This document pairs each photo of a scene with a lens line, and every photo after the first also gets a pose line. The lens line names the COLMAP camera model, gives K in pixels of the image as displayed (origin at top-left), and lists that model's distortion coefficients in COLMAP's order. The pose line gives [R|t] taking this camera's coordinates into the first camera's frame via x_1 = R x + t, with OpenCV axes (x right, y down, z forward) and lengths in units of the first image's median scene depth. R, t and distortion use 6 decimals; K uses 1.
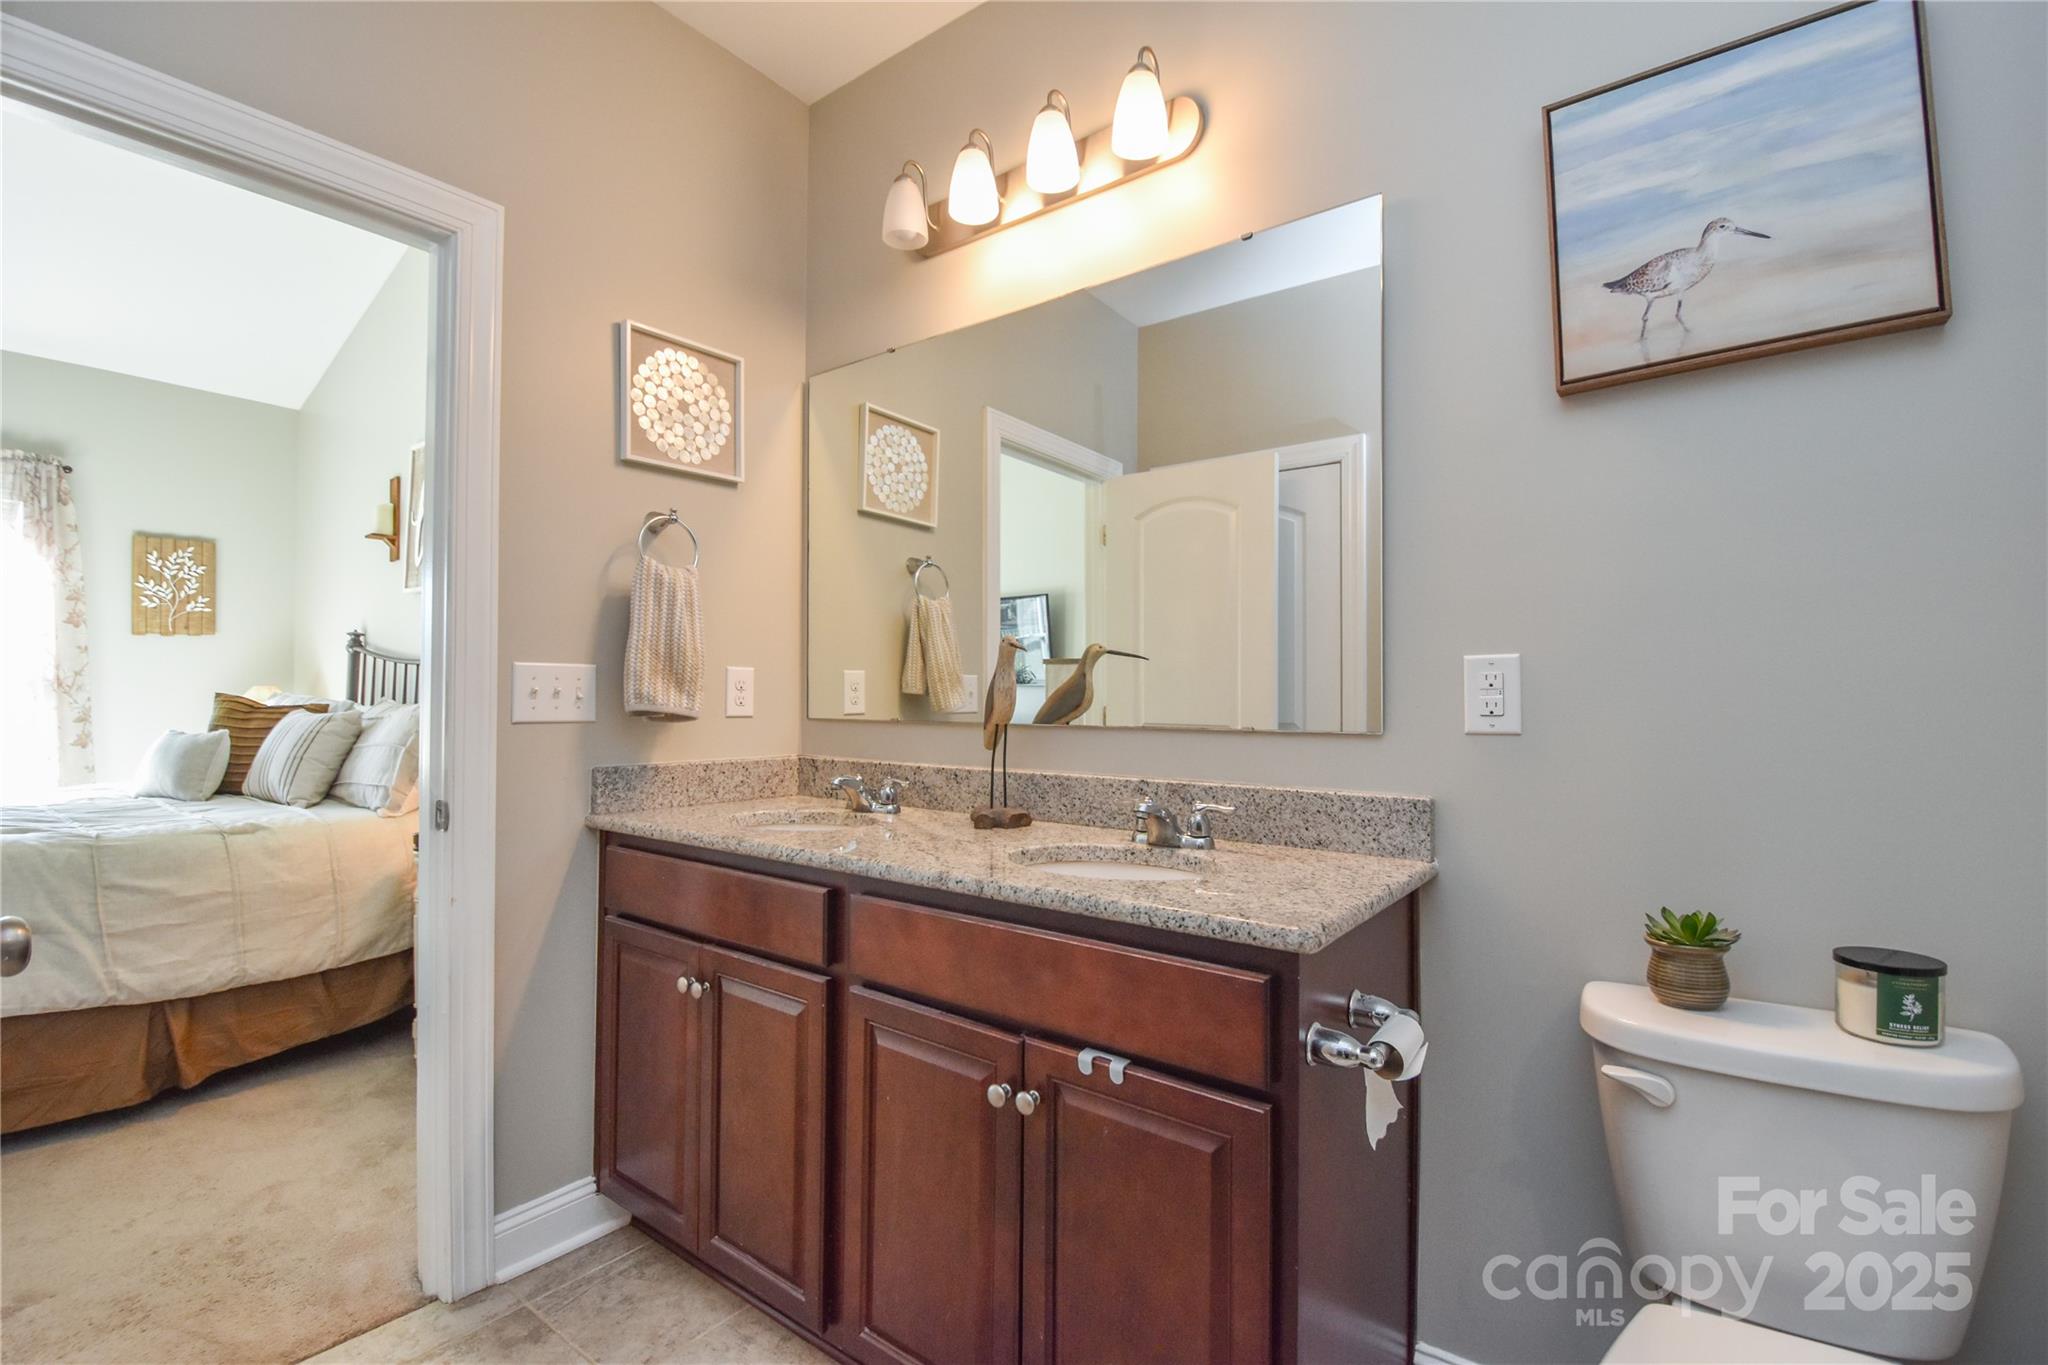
lens RADIAL K [[902.8, 0, 1029.6], [0, 902.8, 684.5], [0, 0, 1]] dist [0.006561, -0.016565]
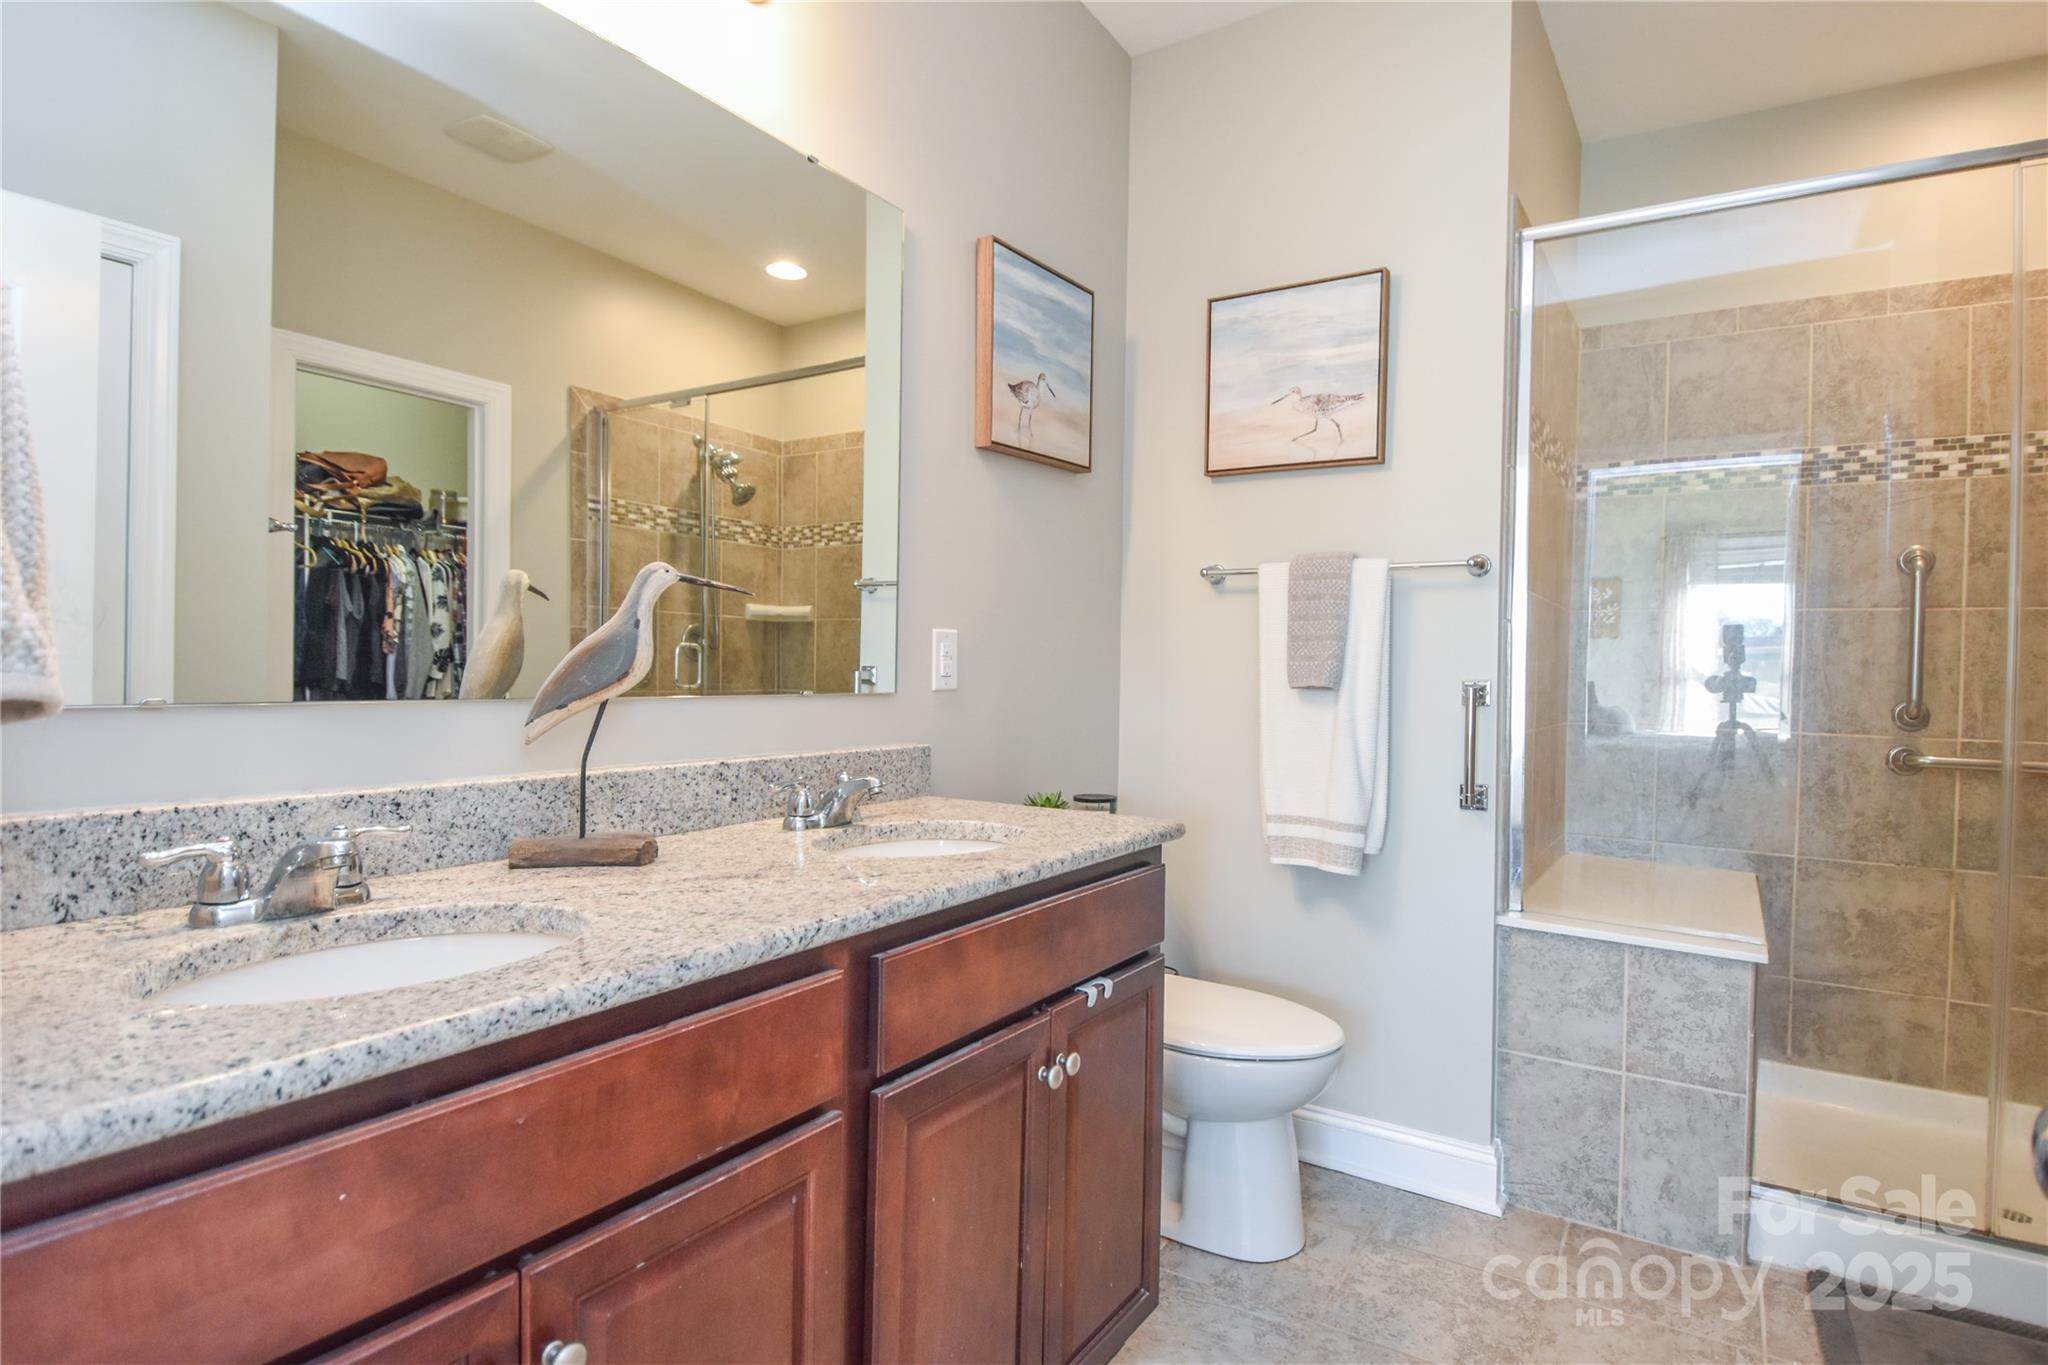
lens RADIAL K [[1063.8, 0, 1025.1], [0, 1063.8, 676.8], [0, 0, 1]] dist [0.000873, 0.000110]
pose [[-0.066898, -0.014599, 0.997653, -1.073478], [-0.033478, 0.999363, 0.012379, 0.012964], [-0.997198, -0.032571, -0.067344, 1.037091]]
